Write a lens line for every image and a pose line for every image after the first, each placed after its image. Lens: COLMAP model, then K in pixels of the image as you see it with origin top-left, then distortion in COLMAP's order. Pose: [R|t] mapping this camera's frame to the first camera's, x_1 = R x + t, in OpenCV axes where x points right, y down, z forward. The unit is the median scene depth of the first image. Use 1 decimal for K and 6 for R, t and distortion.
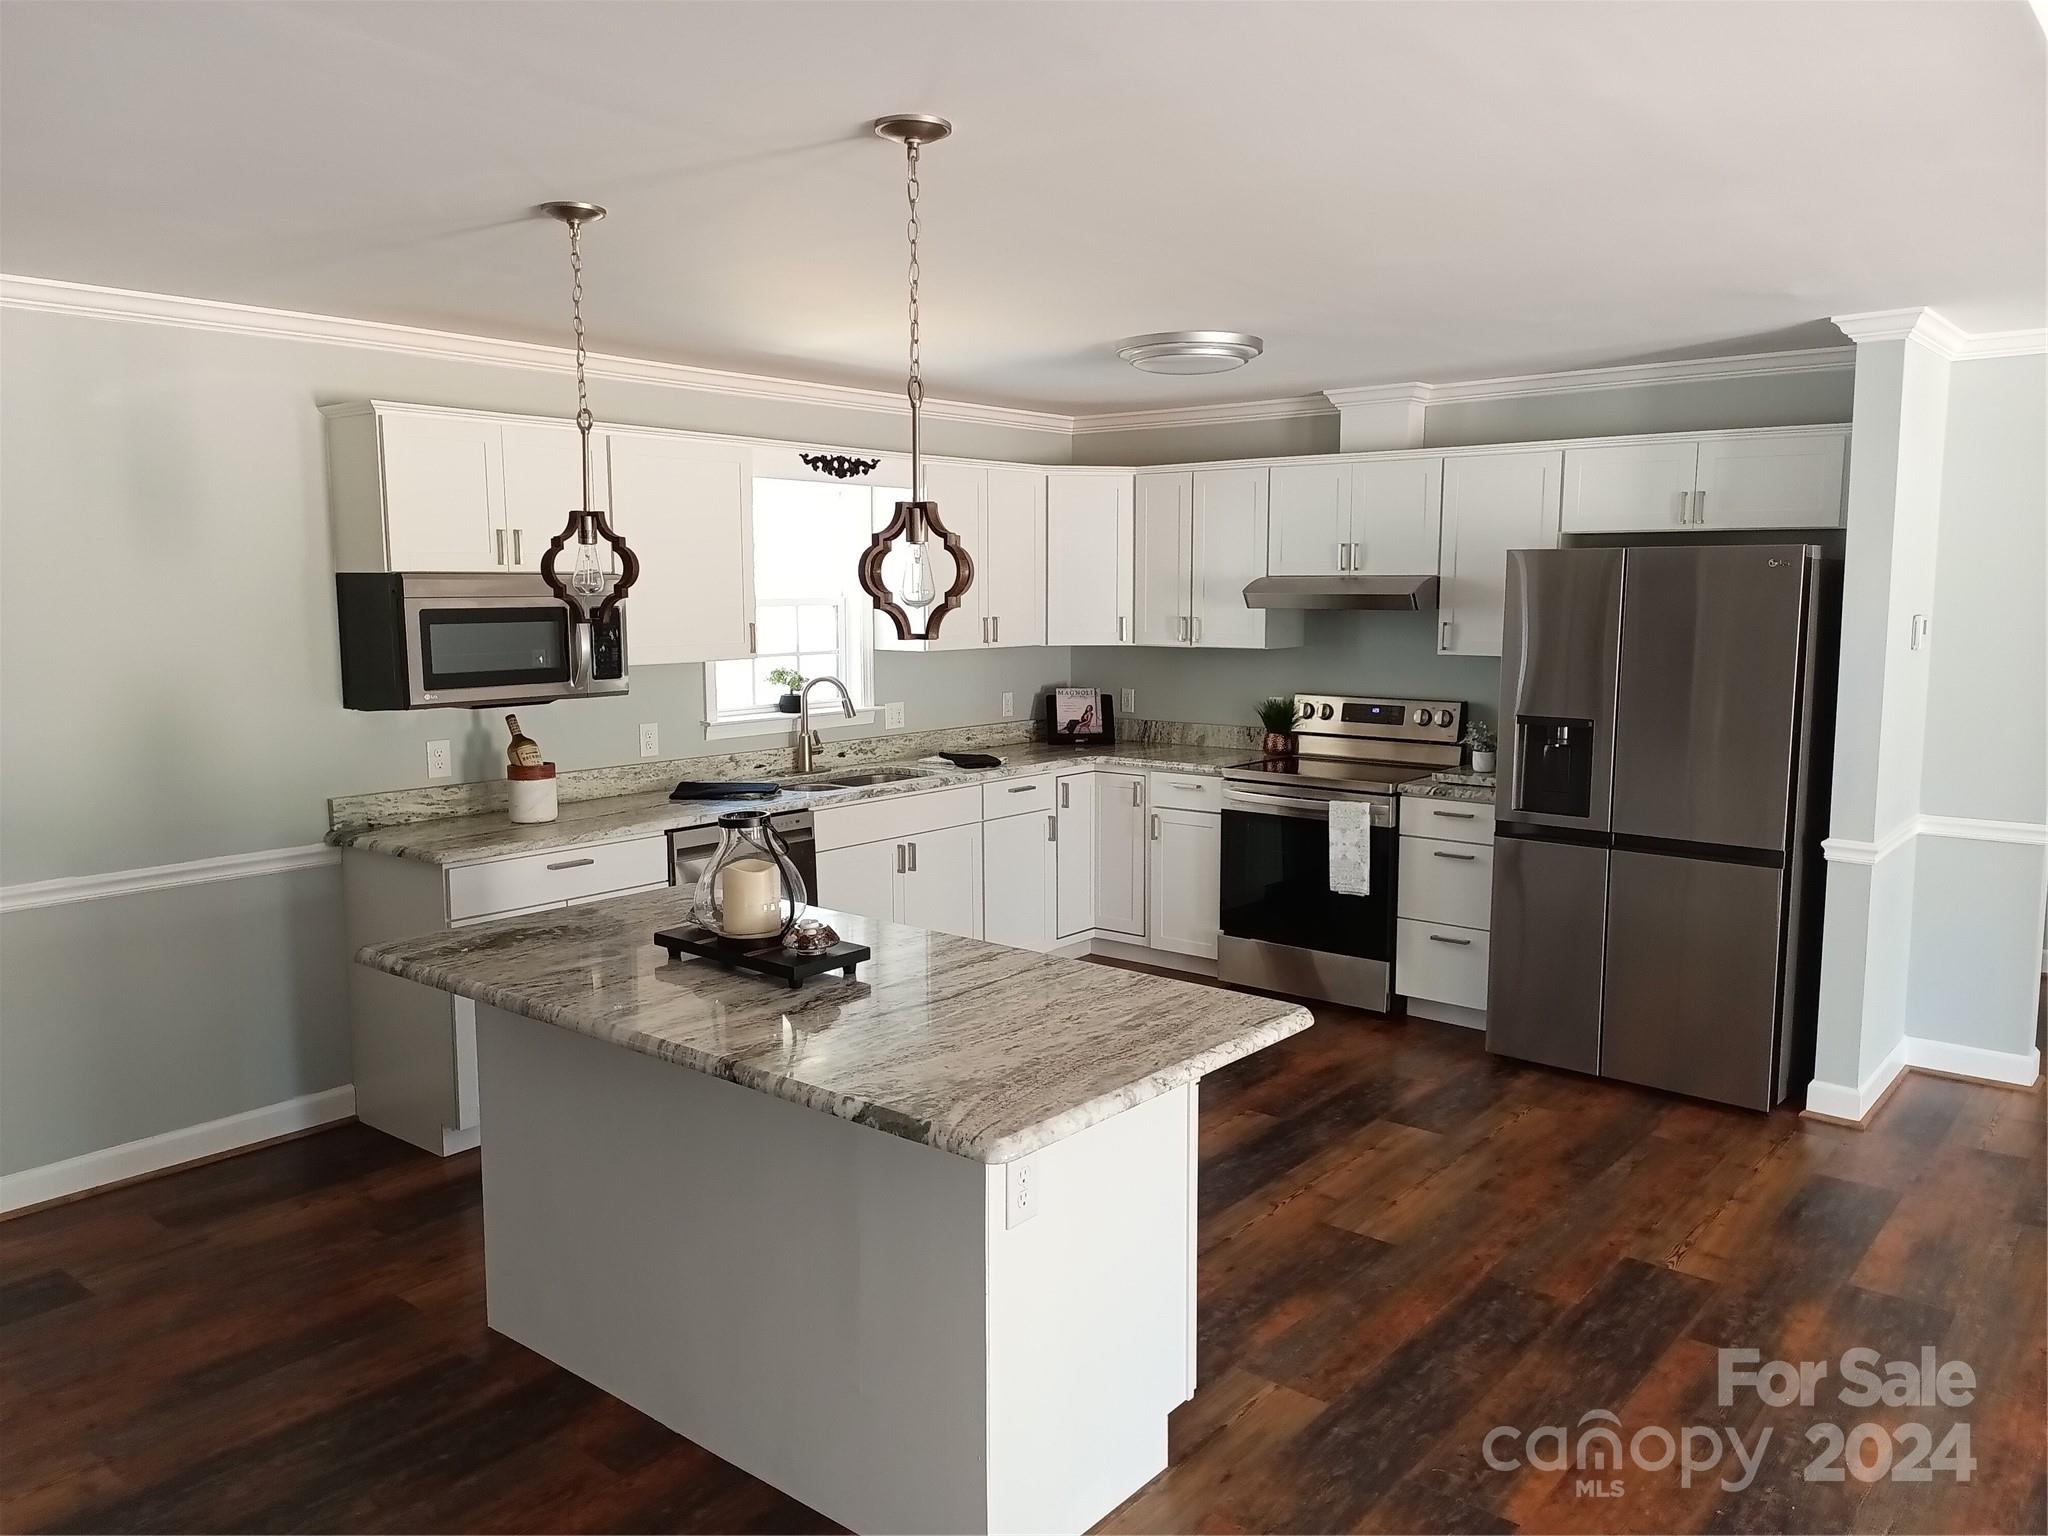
lens RADIAL K [[1511.7, 0, 1022.9], [0, 1511.7, 764.5], [0, 0, 1]] dist [0.051724, -0.049929]
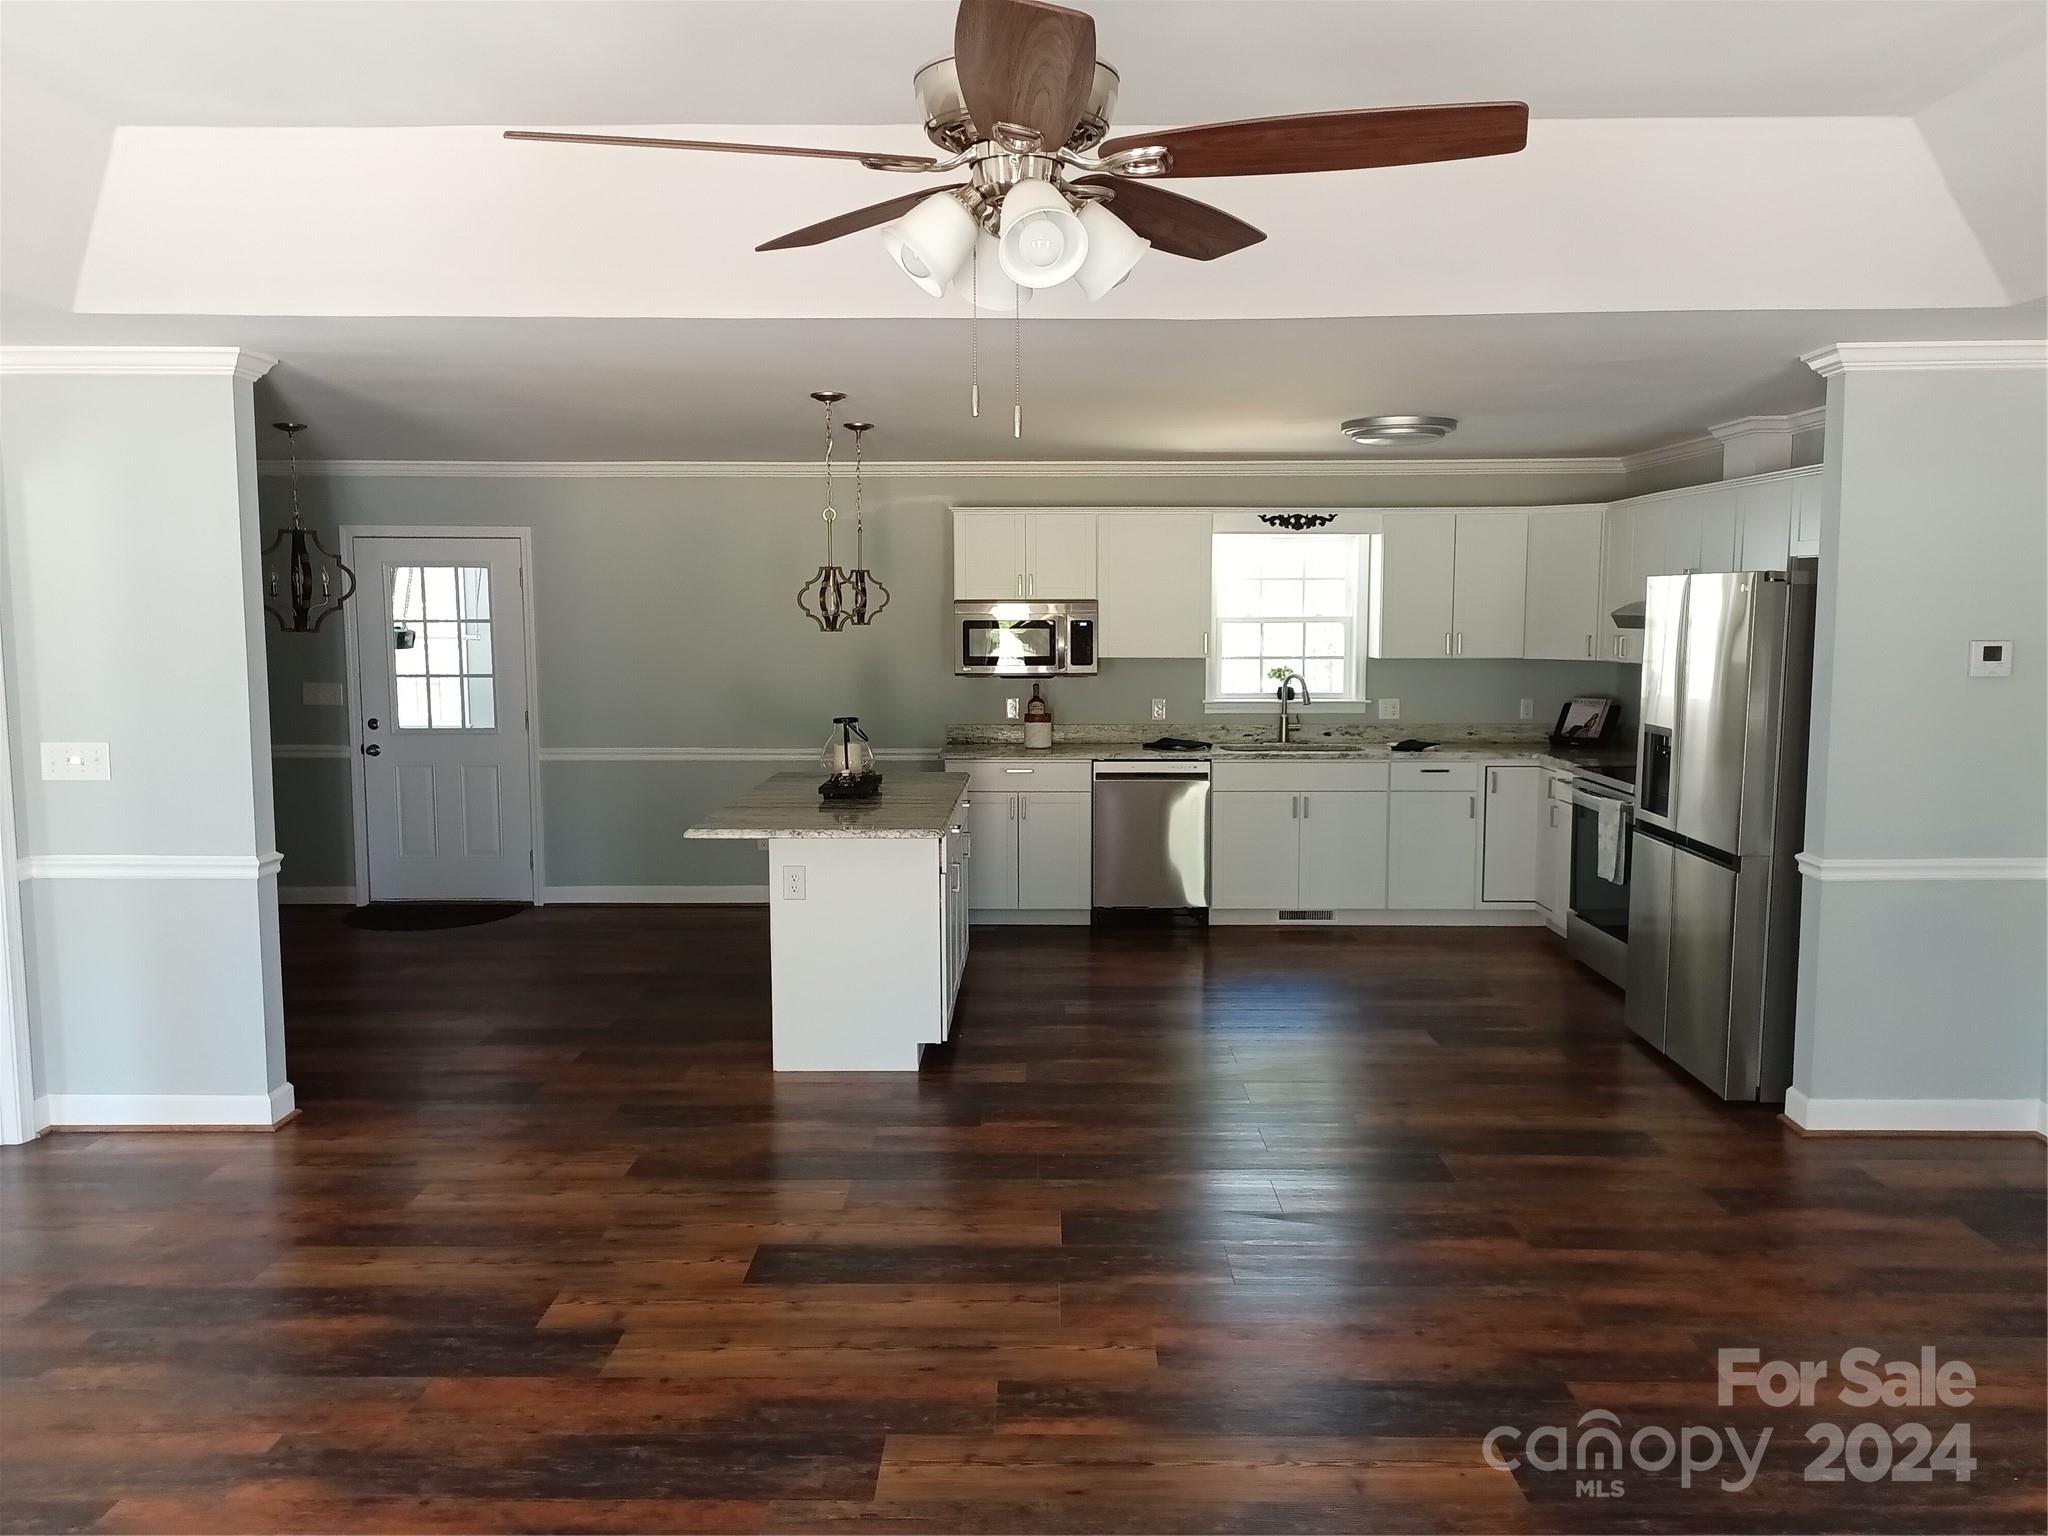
lens RADIAL K [[1511.7, 0, 1023.7], [0, 1511.7, 771.5], [0, 0, 1]] dist [0.051724, -0.049929]
pose [[0.632019, 0.086281, -0.770135, 0.817933], [-0.094082, 0.994975, 0.034262, 0.006294], [0.769221, 0.050802, 0.636960, -0.062396]]
